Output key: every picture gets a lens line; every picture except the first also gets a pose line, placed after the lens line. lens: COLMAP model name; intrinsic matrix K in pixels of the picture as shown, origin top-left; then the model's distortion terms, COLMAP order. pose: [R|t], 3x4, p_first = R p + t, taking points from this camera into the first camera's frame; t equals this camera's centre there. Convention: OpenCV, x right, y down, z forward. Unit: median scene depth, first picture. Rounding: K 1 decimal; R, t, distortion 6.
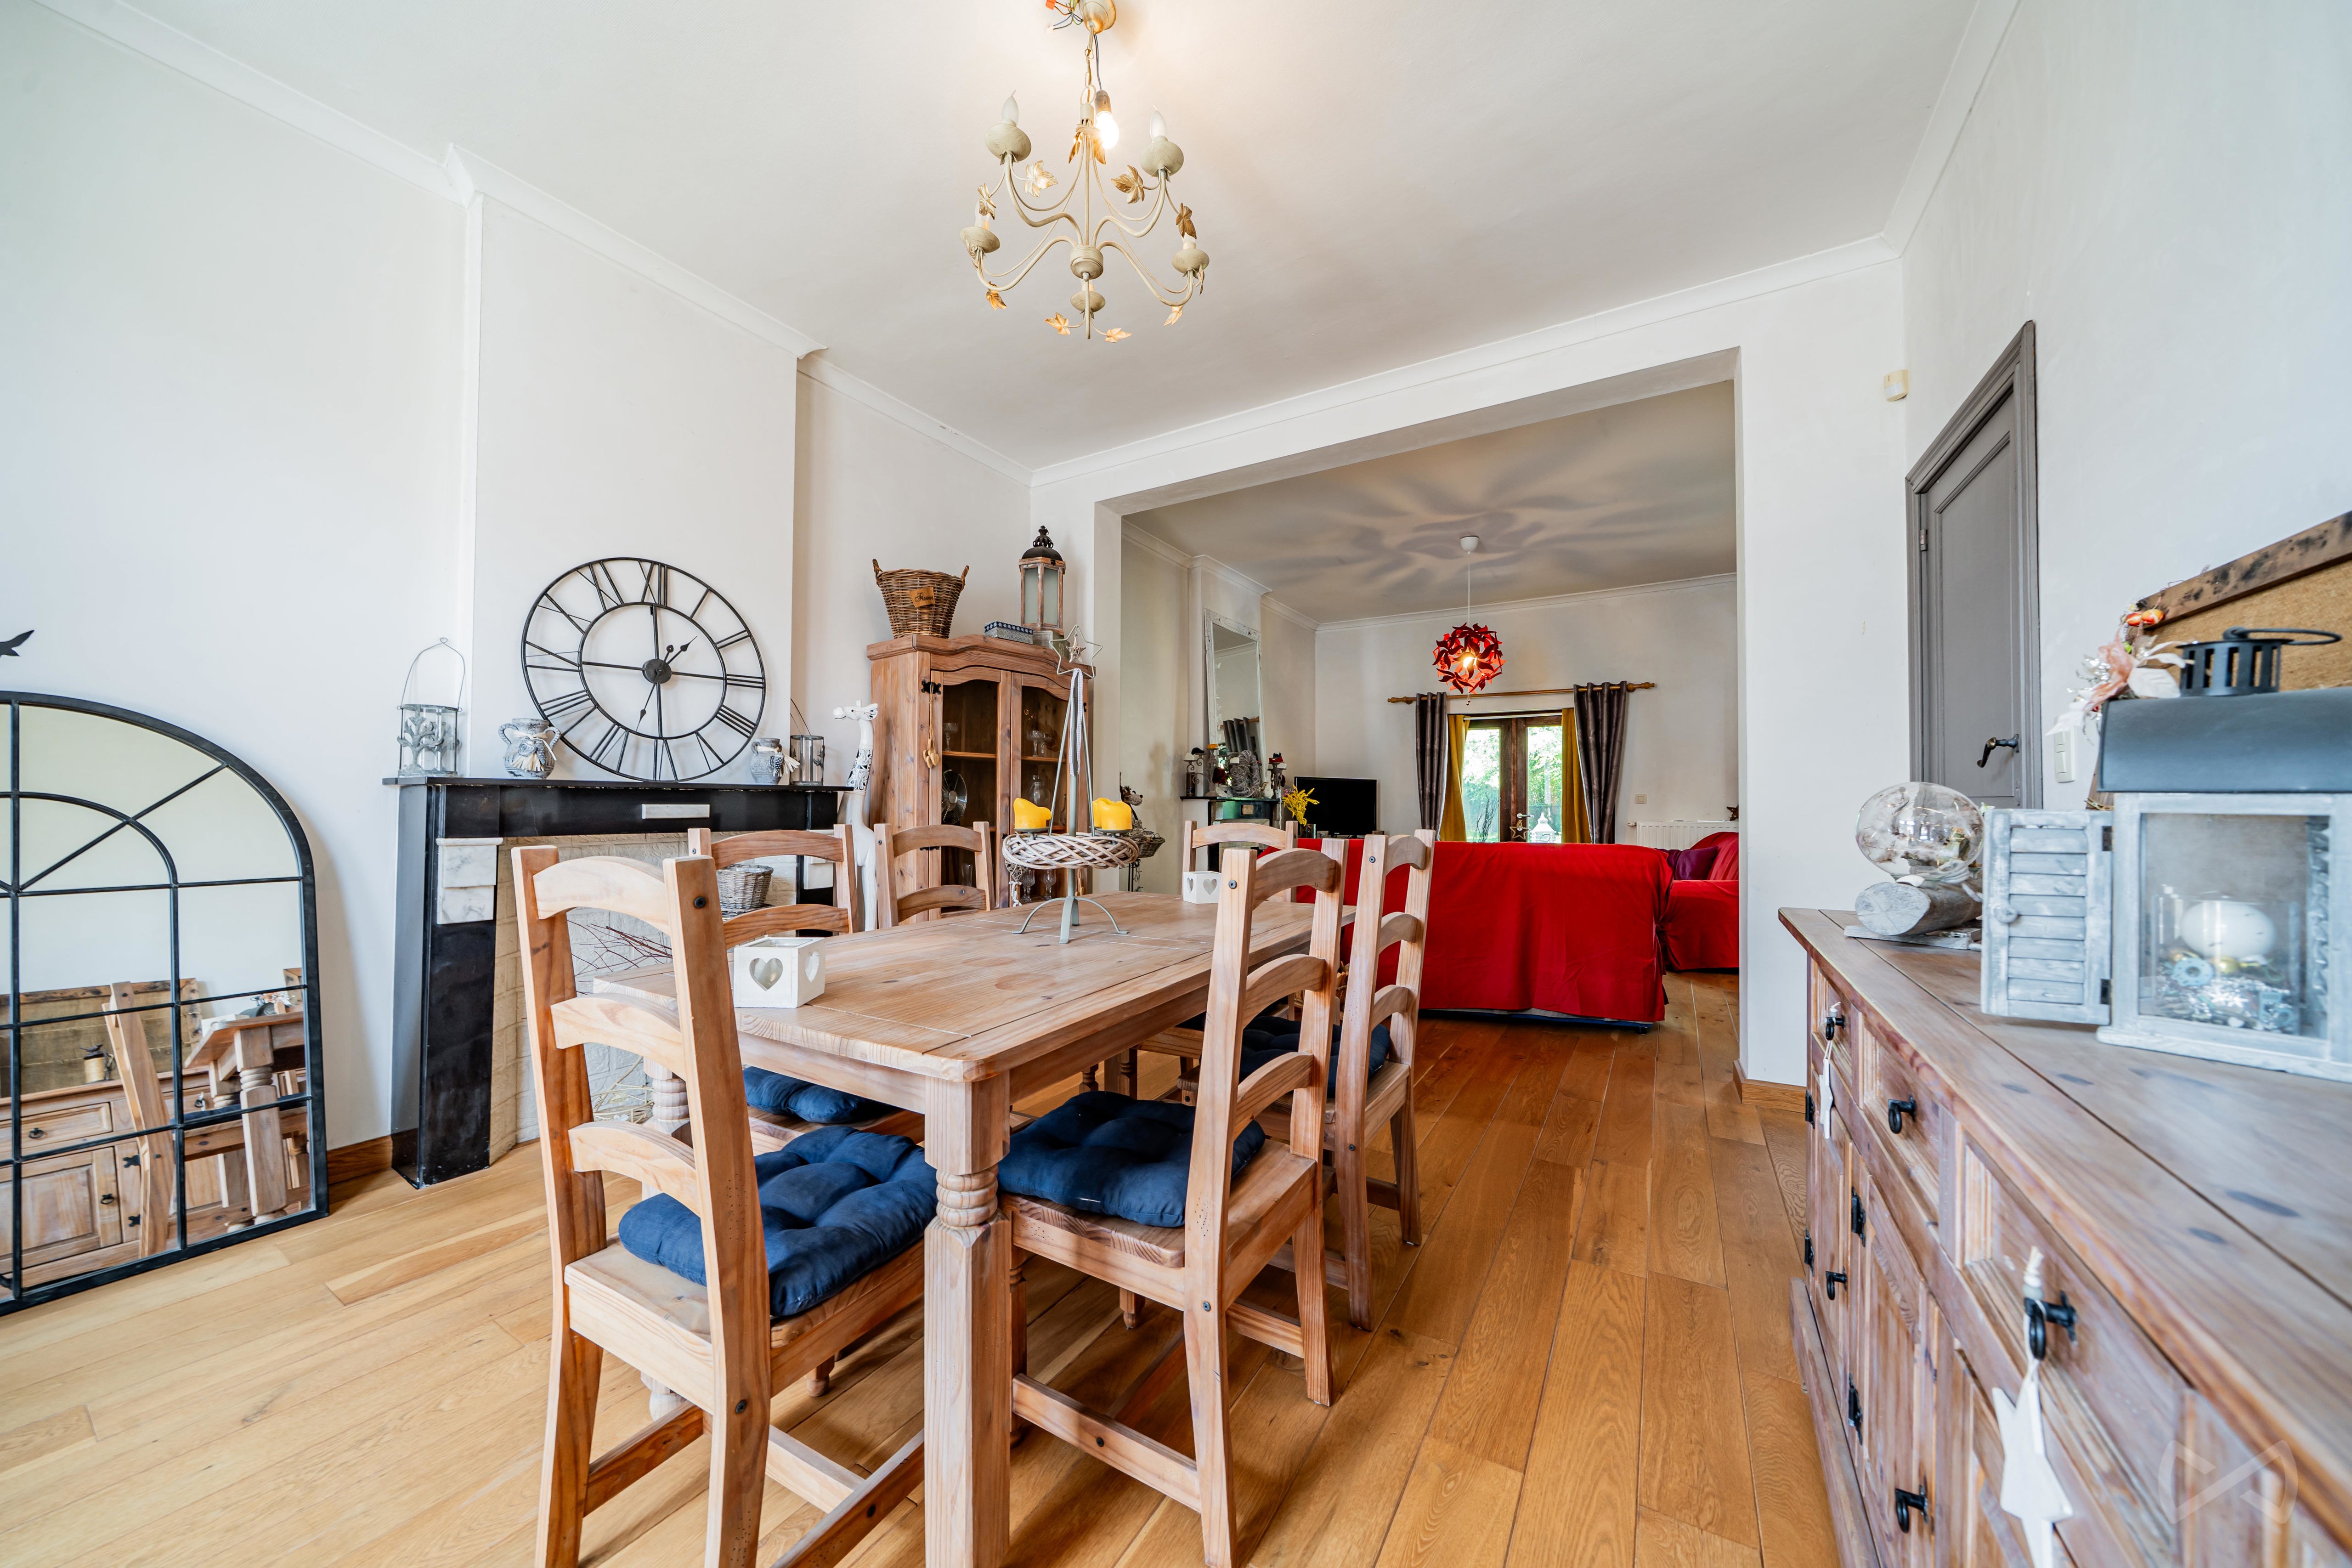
lens RADIAL K [[810.9, 0, 1176.0], [0, 810.9, 784.0], [0, 0, 1]] dist [0.000062, 0.000011]
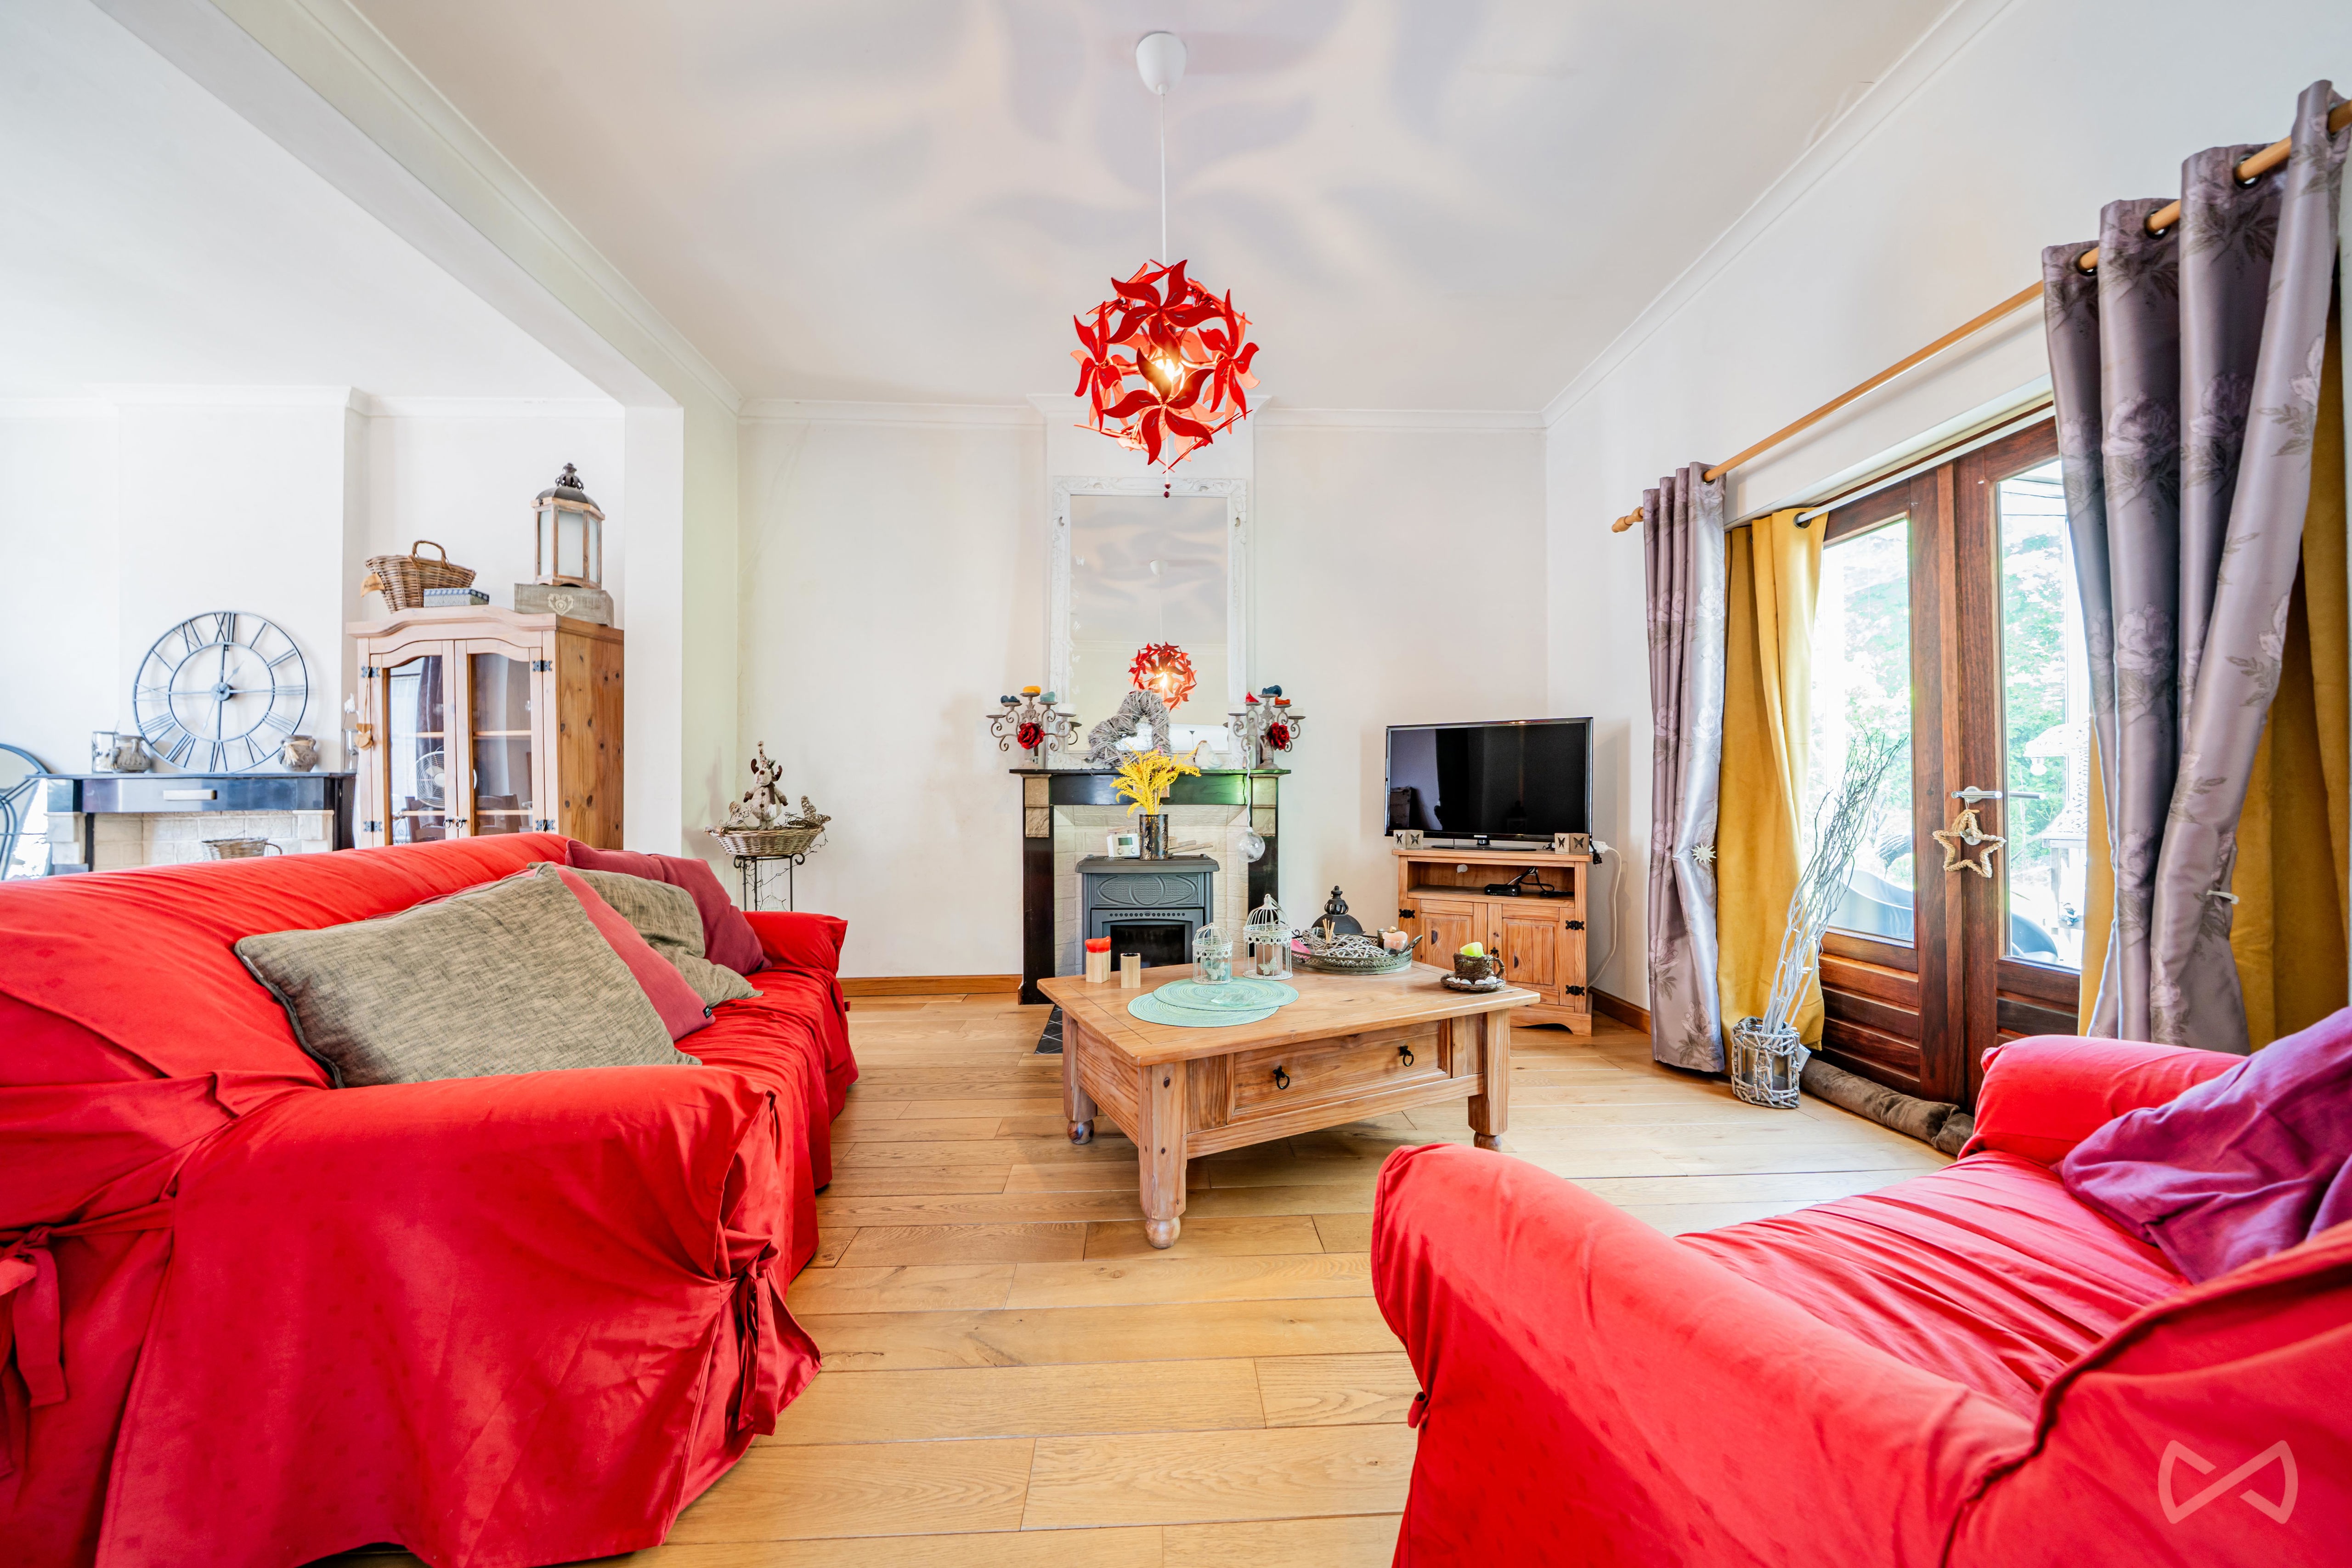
lens RADIAL K [[810.9, 0, 1176.0], [0, 810.9, 784.0], [0, 0, 1]] dist [0.000062, 0.000011]
pose [[0.545291, -0.020739, -0.837990, 0.723947], [0.031286, 0.999501, -0.004378, 0.035586], [0.837663, -0.023830, 0.545668, 0.858168]]
